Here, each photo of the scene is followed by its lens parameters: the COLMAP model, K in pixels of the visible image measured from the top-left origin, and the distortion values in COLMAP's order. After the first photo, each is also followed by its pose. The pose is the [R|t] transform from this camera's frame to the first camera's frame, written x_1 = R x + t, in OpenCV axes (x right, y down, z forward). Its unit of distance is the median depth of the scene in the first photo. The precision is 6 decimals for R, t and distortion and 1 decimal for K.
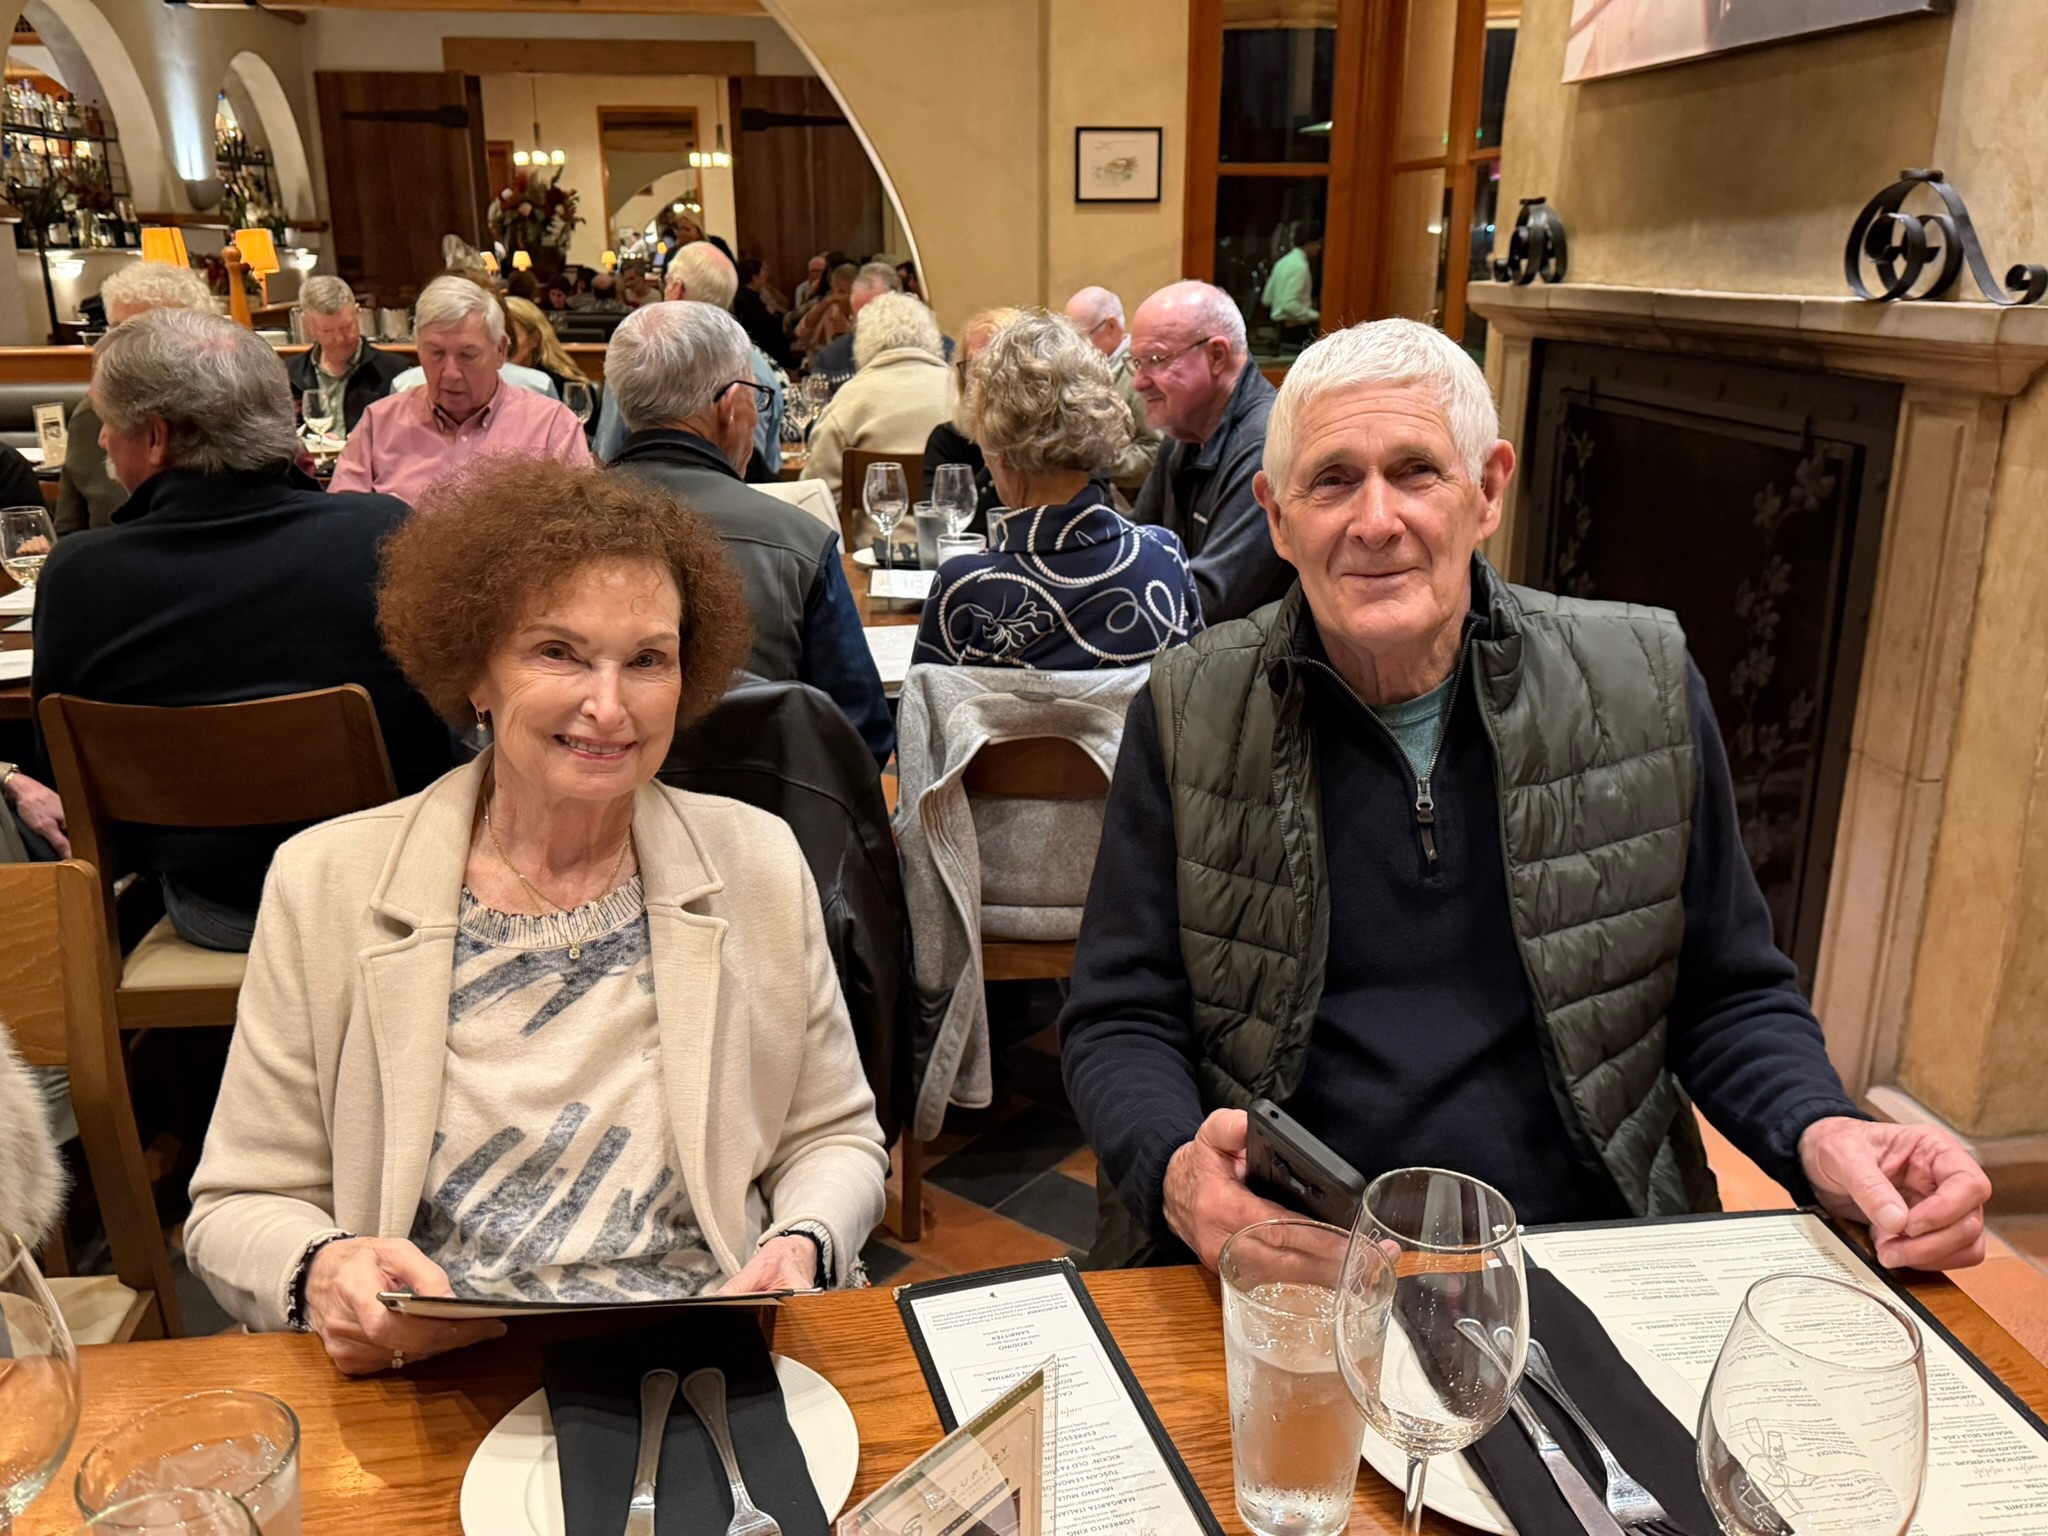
lens RADIAL K [[1695.2, 0, 1046.2], [0, 1695.2, 767.9], [0, 0, 1]] dist [0.007555, -0.011754]
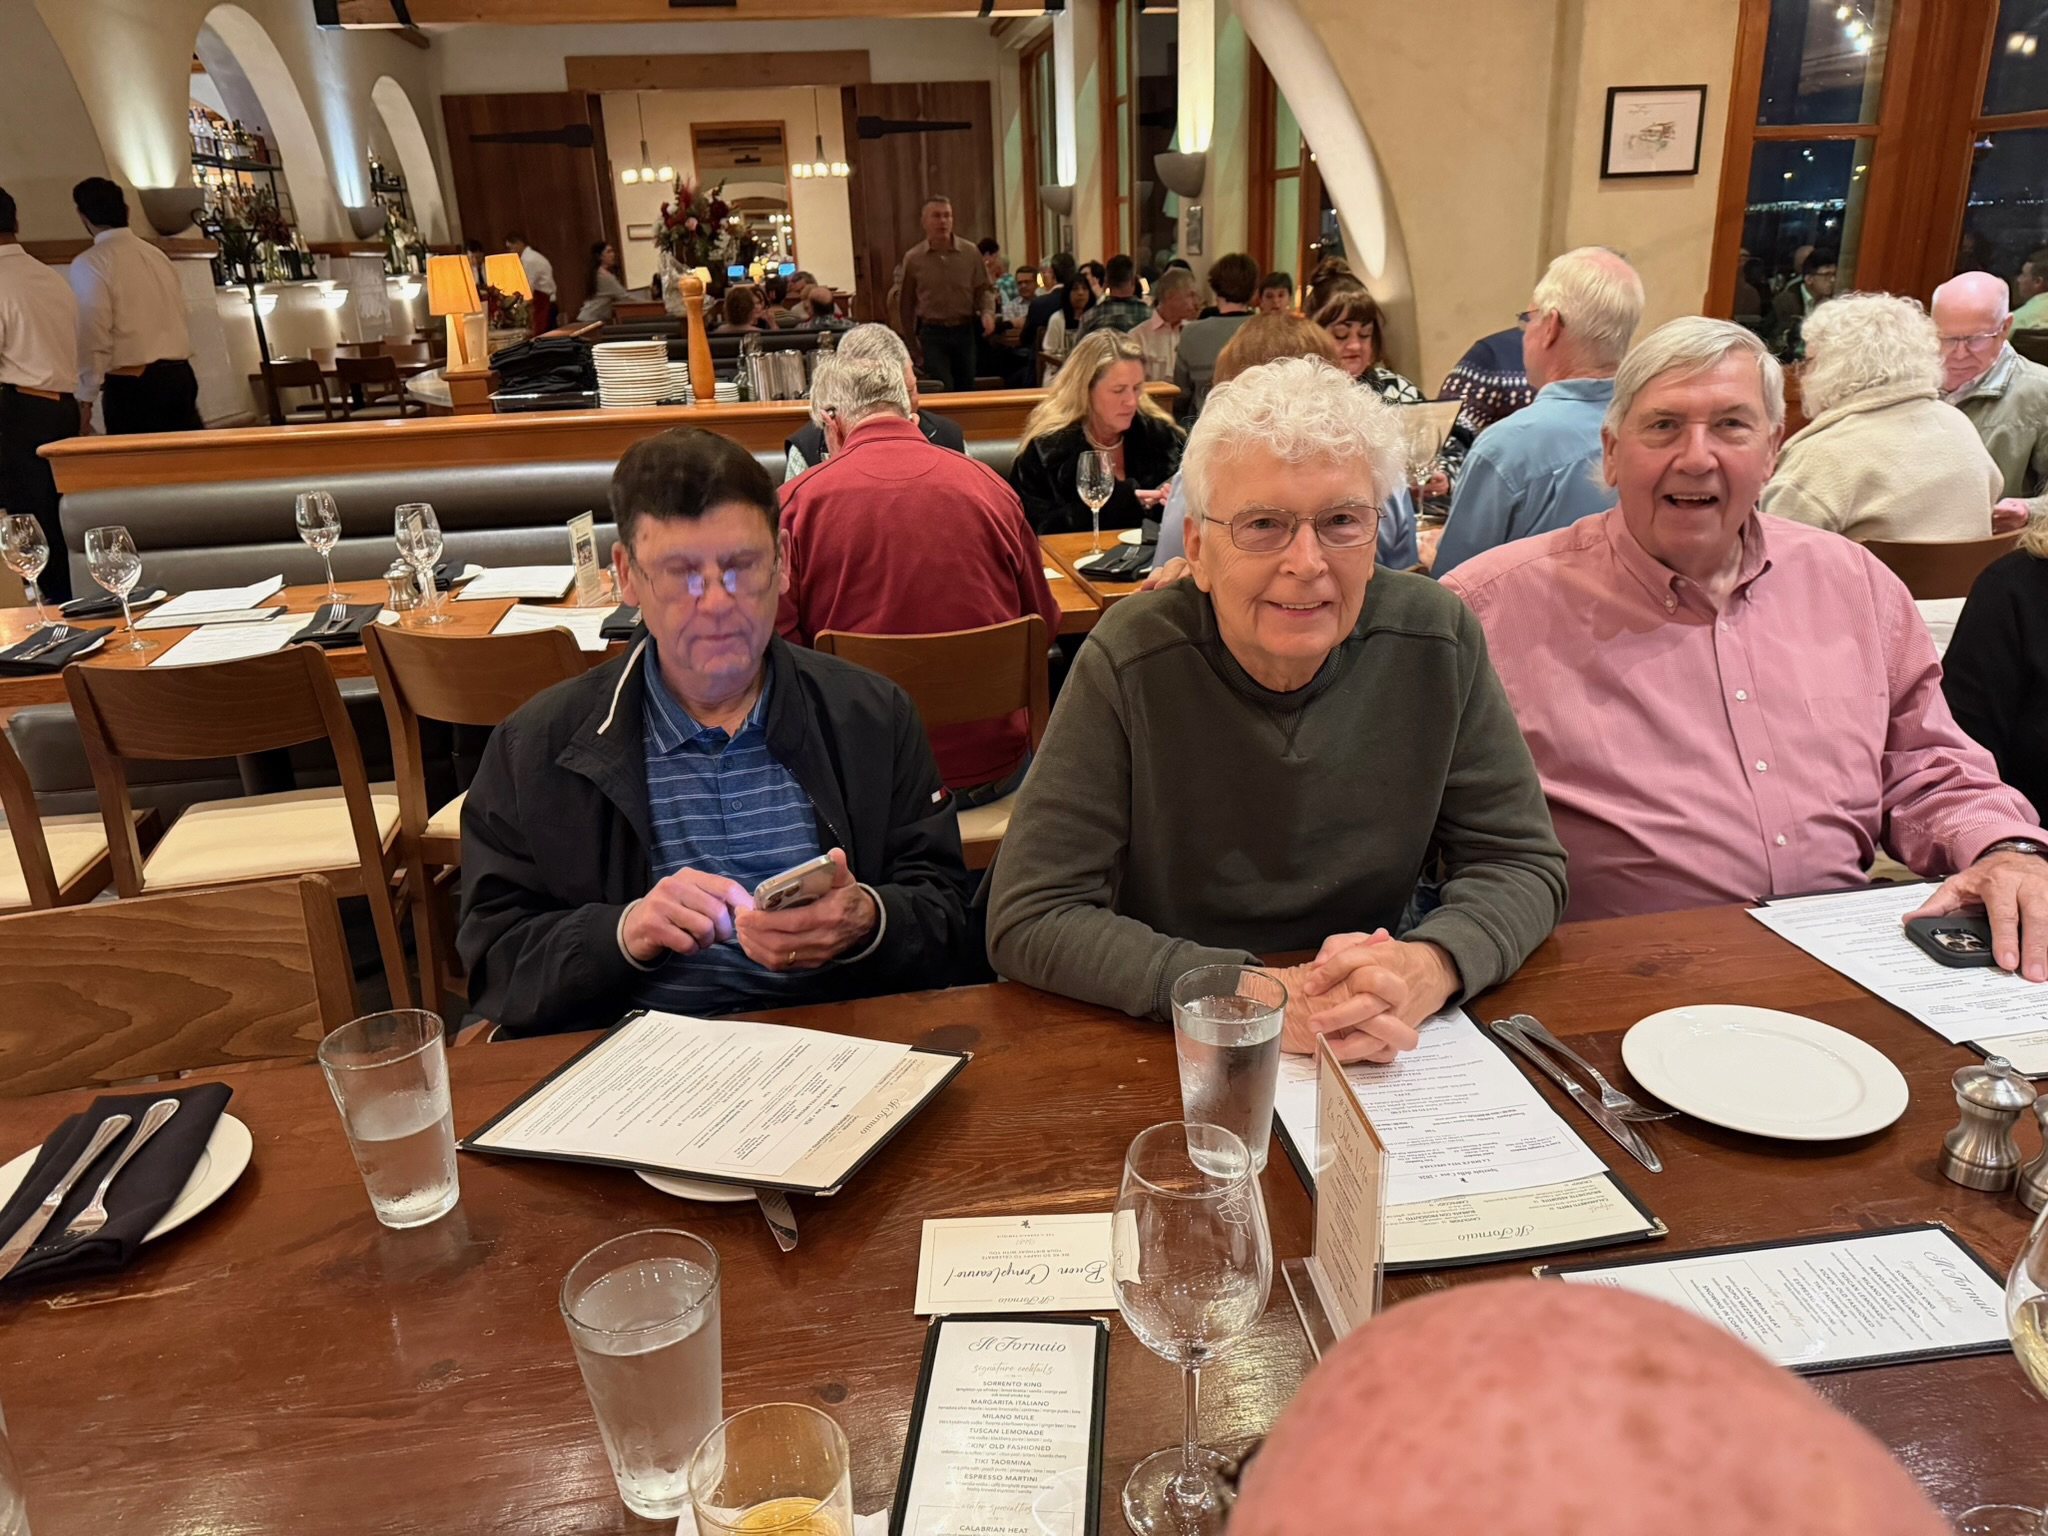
lens RADIAL K [[1454.5, 0, 1037.9], [0, 1454.5, 759.5], [0, 0, 1]] dist [0.025880, -0.034767]
pose [[0.998565, -0.049430, 0.020597, -0.138123], [0.048513, 0.997902, 0.042873, -0.042730], [-0.022673, -0.041812, 0.998868, 0.127263]]
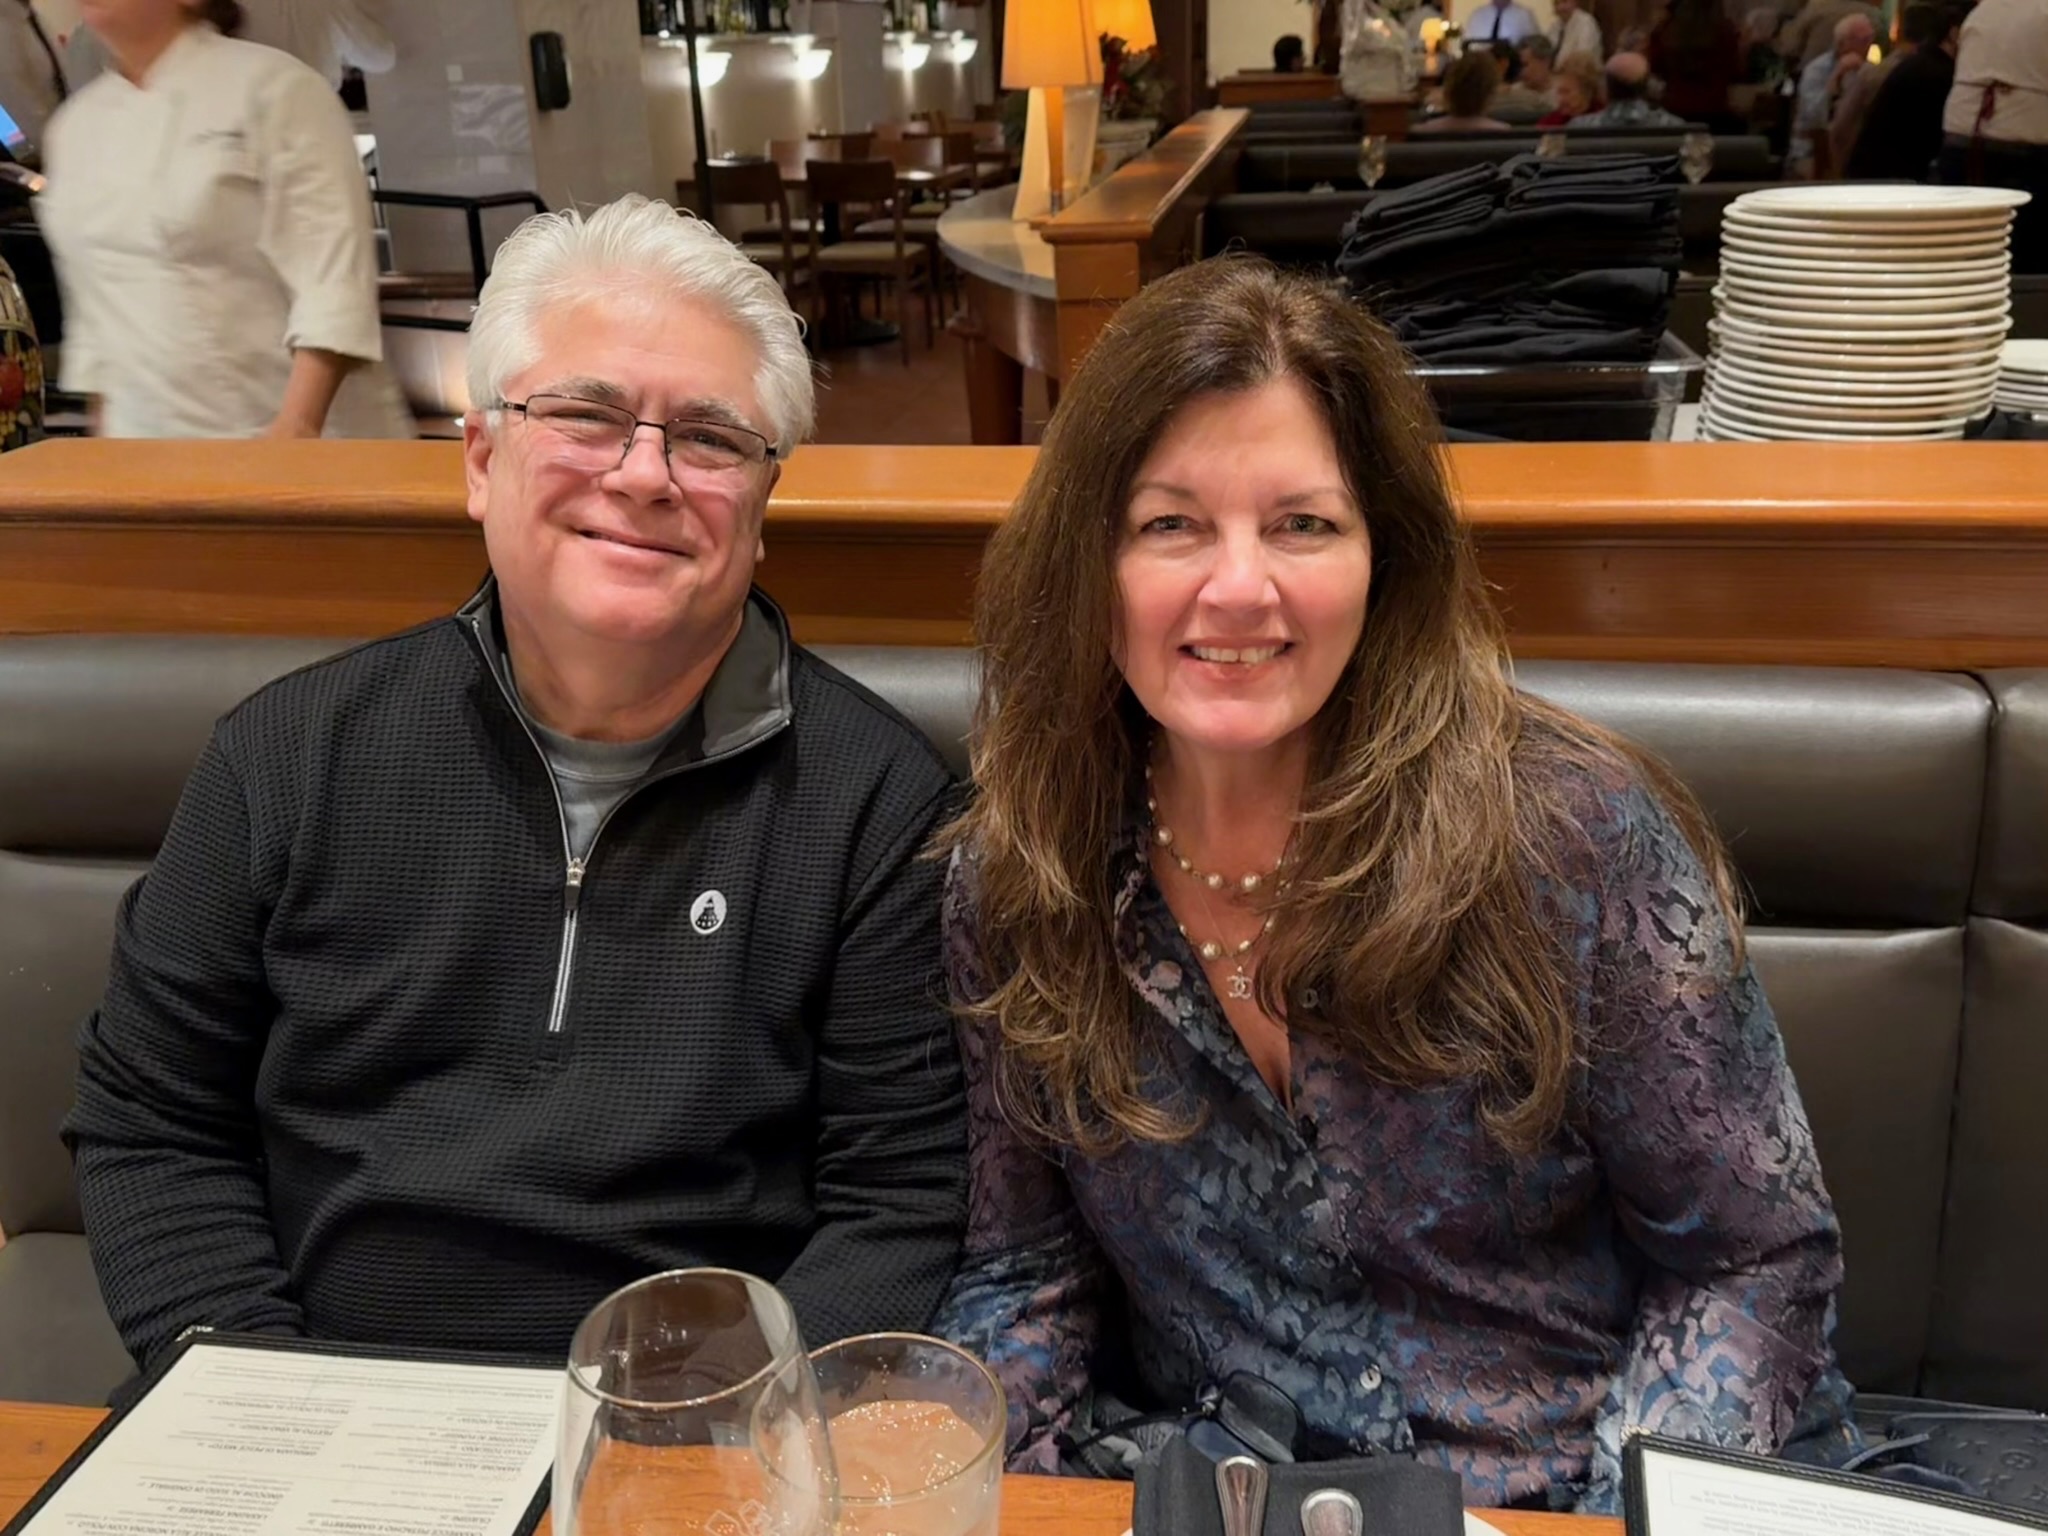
lens RADIAL K [[1864.7, 0, 1024.0], [0, 1864.7, 768.0], [0, 0, 1]] dist [0.105140, -0.203229]
pose [[0.959327, 0.075002, -0.272152, -0.217981], [-0.053436, 0.994877, 0.085814, -0.090088], [0.277195, -0.067781, 0.958420, 0.302757]]
